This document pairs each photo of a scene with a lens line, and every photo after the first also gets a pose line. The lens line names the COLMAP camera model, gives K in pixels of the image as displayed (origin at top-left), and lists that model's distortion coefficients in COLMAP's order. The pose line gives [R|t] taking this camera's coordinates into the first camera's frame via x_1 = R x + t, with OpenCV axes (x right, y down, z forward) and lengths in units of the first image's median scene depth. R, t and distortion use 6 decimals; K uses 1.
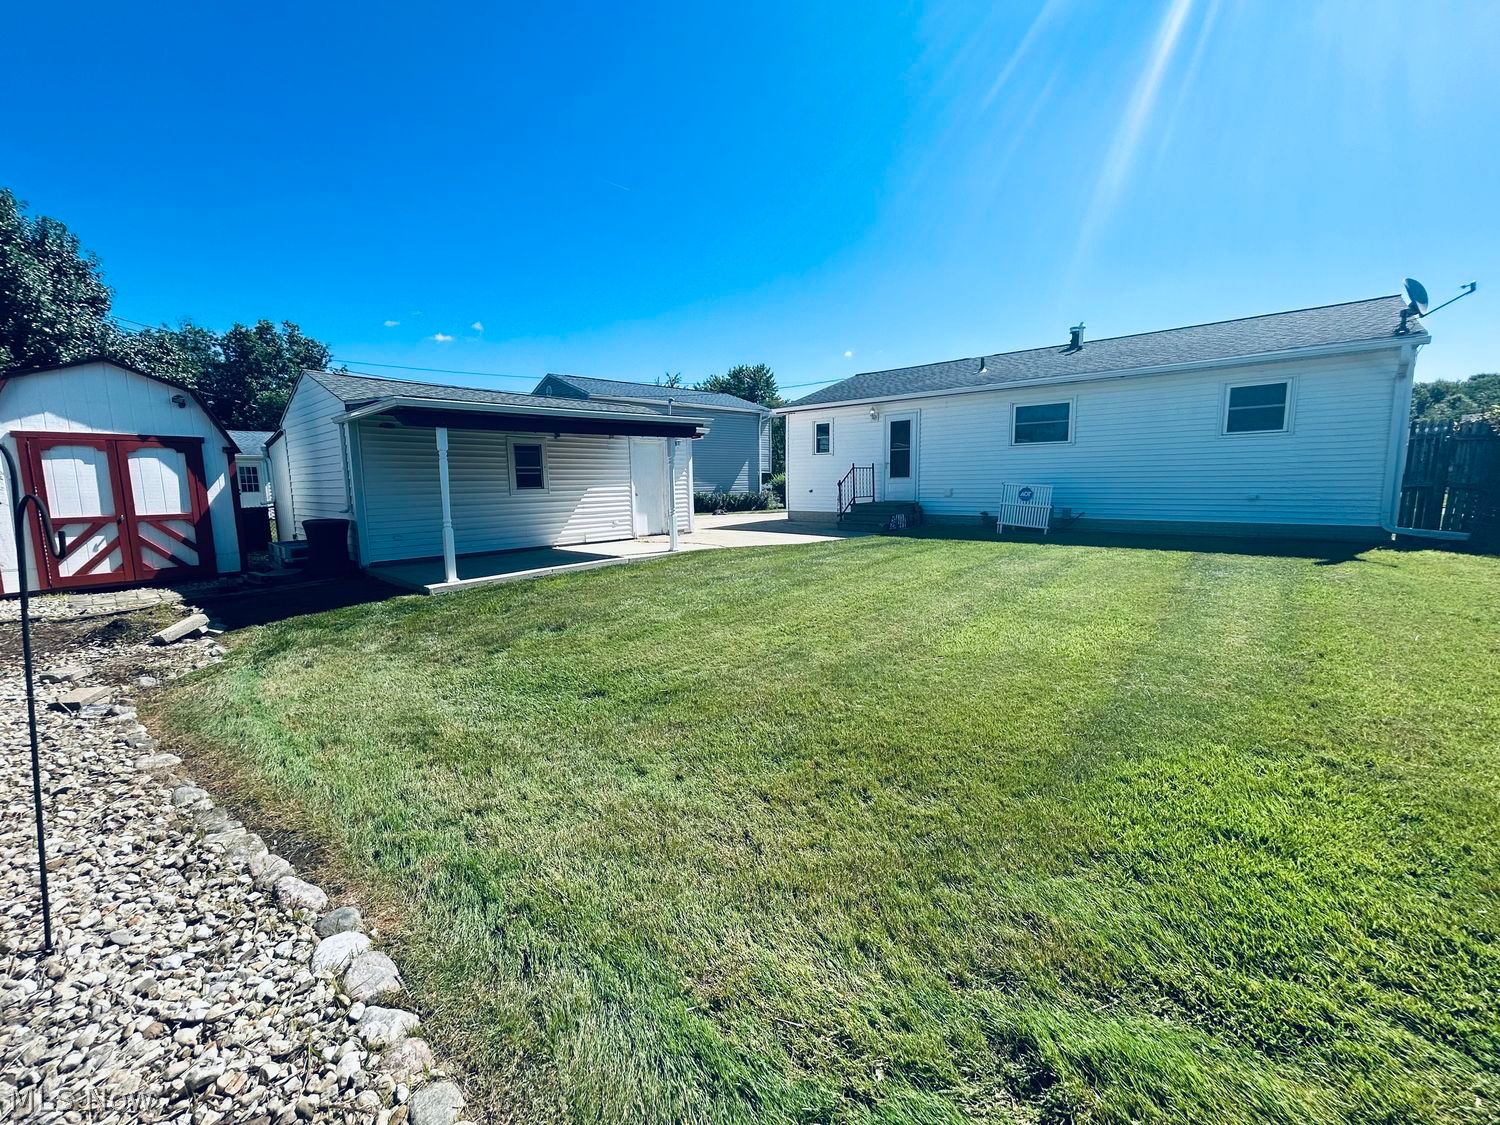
lens RADIAL K [[606.5, 0, 746.3], [0, 606.5, 563.3], [0, 0, 1]] dist [-0.006228, 0.003508]
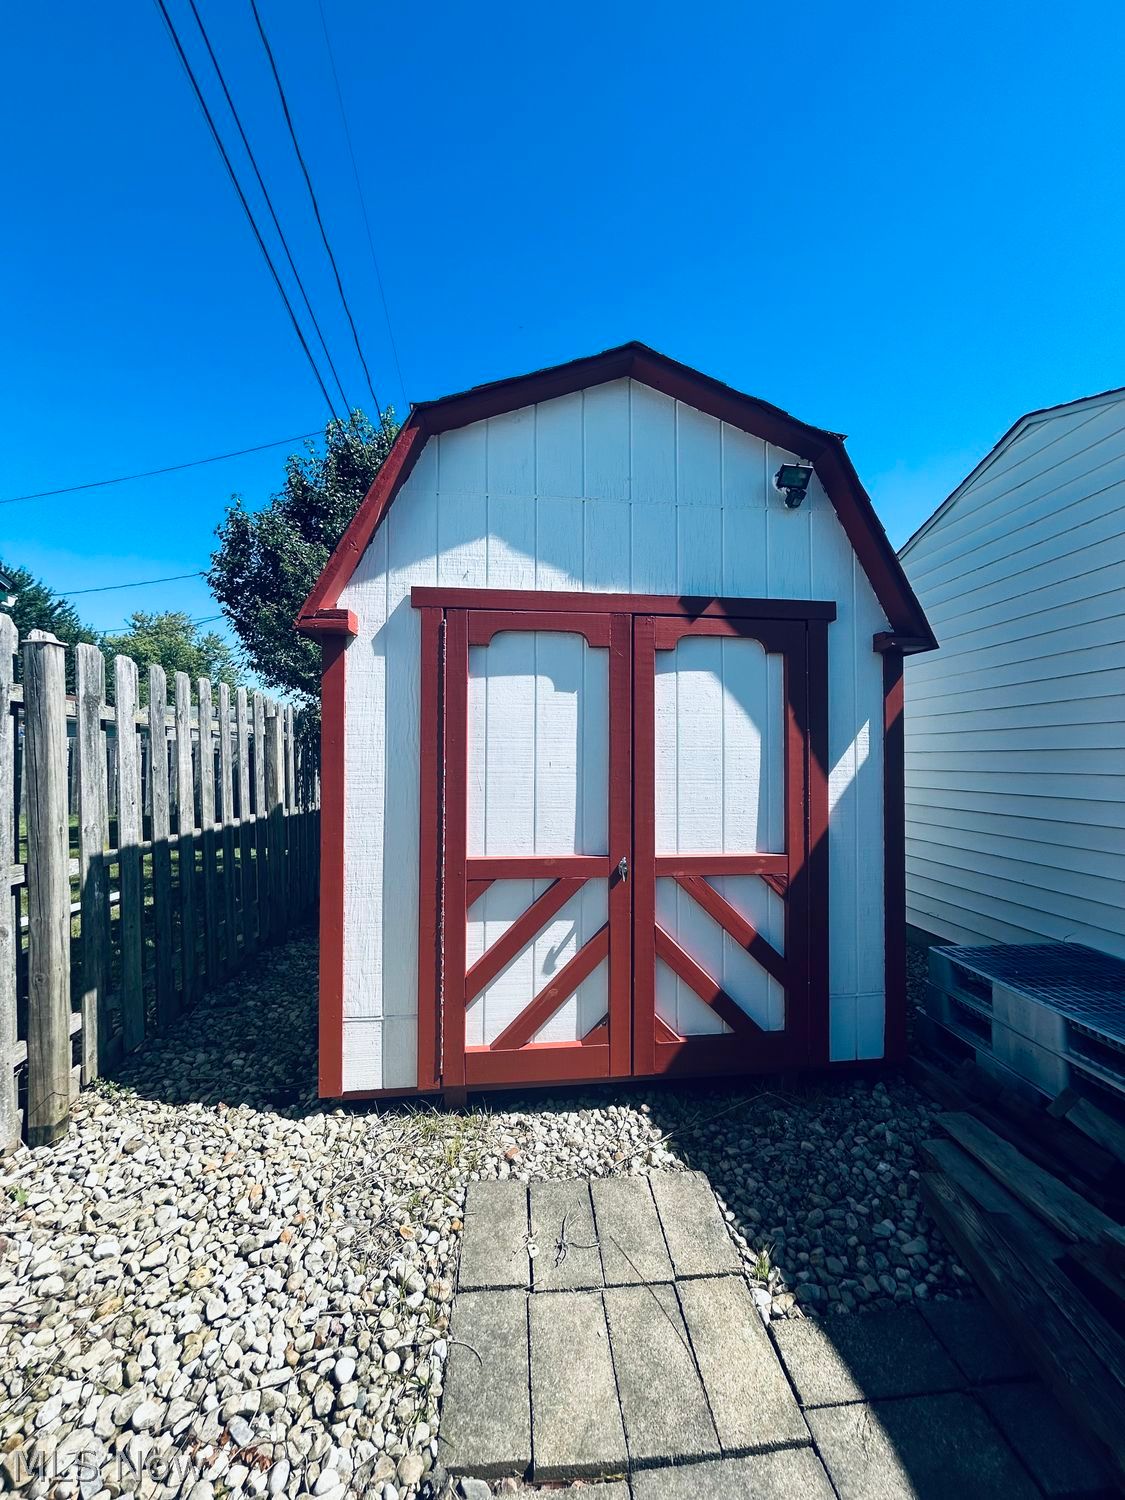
lens RADIAL K [[606.5, 0, 548.6], [0, 606.5, 748.2], [0, 0, 1]] dist [-0.006228, 0.003508]
pose [[0.716349, -0.006151, -0.697715, -0.837626], [-0.101189, 0.988474, -0.112606, -0.093739], [0.690366, 0.151267, 0.707470, 0.744211]]
